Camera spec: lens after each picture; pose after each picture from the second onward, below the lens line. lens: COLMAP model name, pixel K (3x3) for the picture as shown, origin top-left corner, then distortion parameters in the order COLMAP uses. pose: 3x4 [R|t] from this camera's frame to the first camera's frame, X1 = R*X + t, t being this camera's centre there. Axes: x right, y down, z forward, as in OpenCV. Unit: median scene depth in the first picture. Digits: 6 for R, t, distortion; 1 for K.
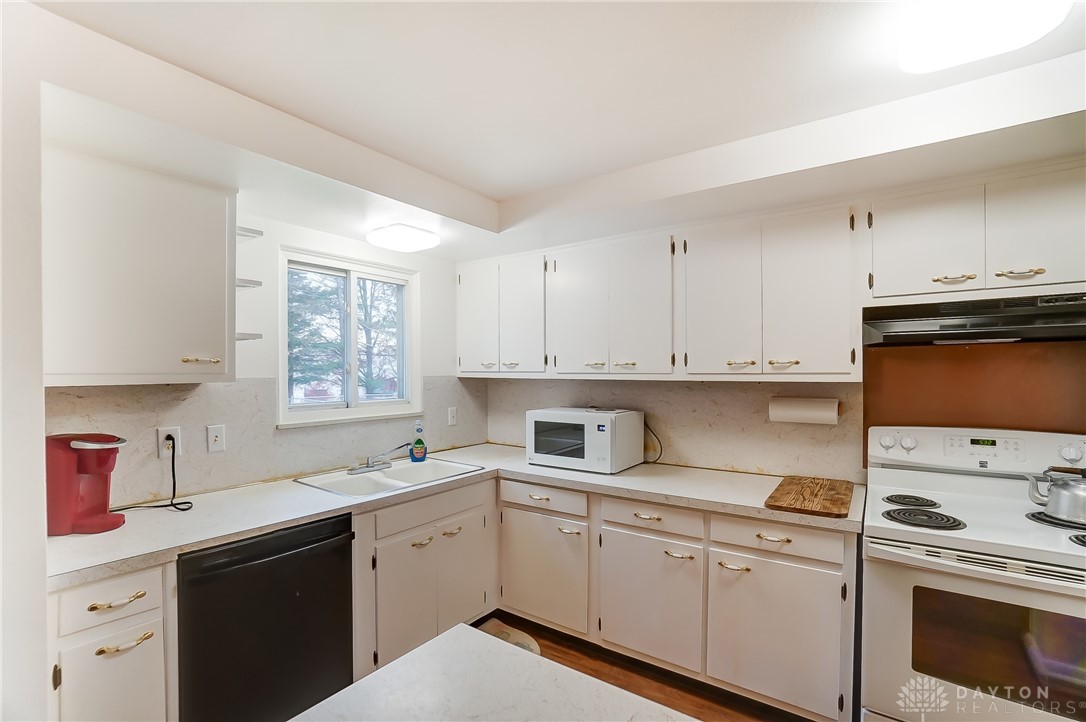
lens RADIAL K [[495.1, 0, 532.6], [0, 495.1, 368.7], [0, 0, 1]] dist [-0.032933, 0.001464]
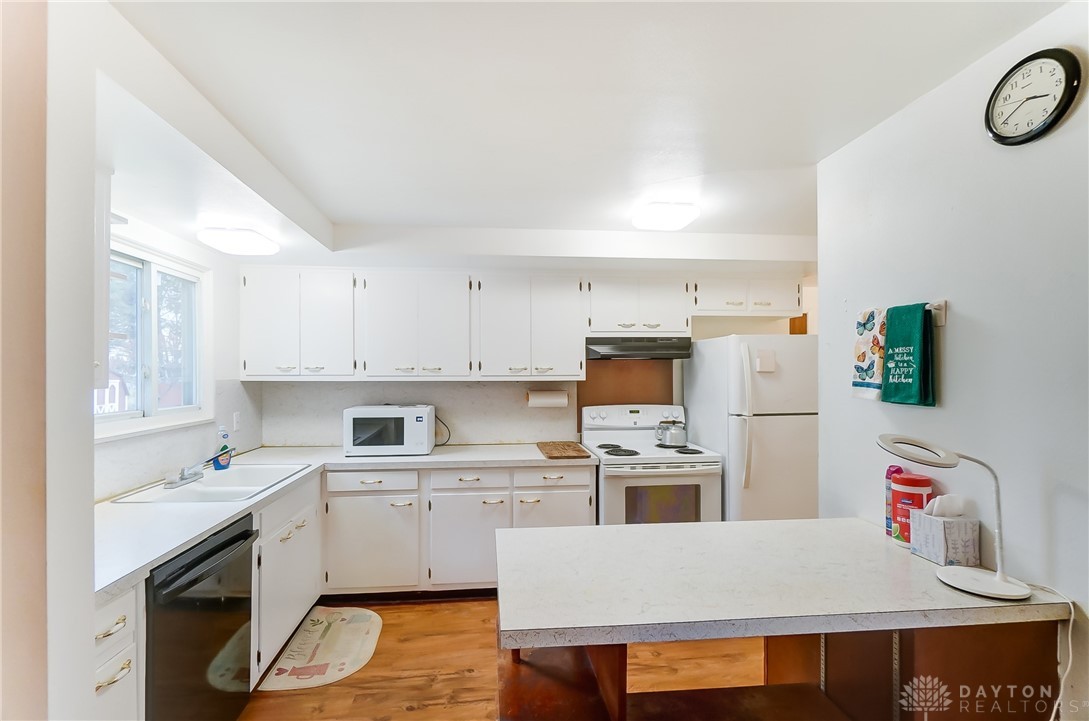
lens RADIAL K [[482.6, 0, 526.7], [0, 482.6, 362.0], [0, 0, 1]] dist [0.002294, 0.000766]
pose [[0.751902, 0.014132, 0.659123, -0.488876], [-0.001682, 0.999808, -0.019517, -0.003148], [-0.659272, 0.013566, 0.751782, -0.117176]]
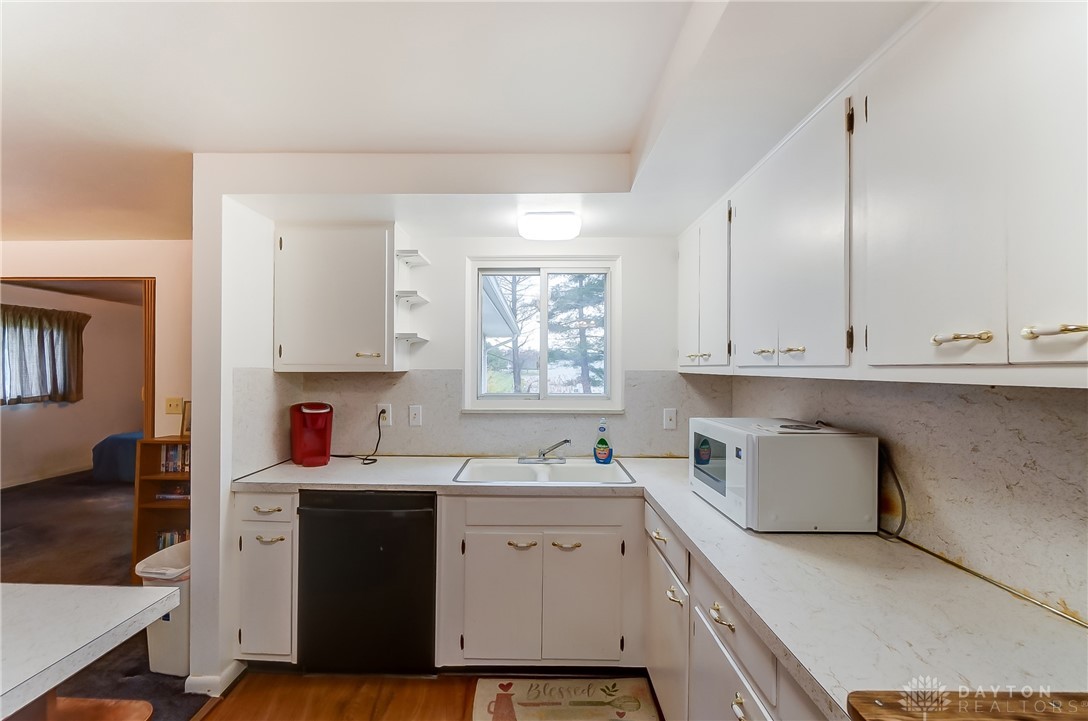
lens RADIAL K [[482.1, 0, 526.2], [0, 482.1, 362.0], [0, 0, 1]] dist [0.002294, 0.000766]
pose [[0.573501, -0.007325, -0.819172, 0.504380], [-0.002010, 0.999944, -0.010348, 0.011277], [0.819202, 0.007581, 0.573454, 0.441777]]
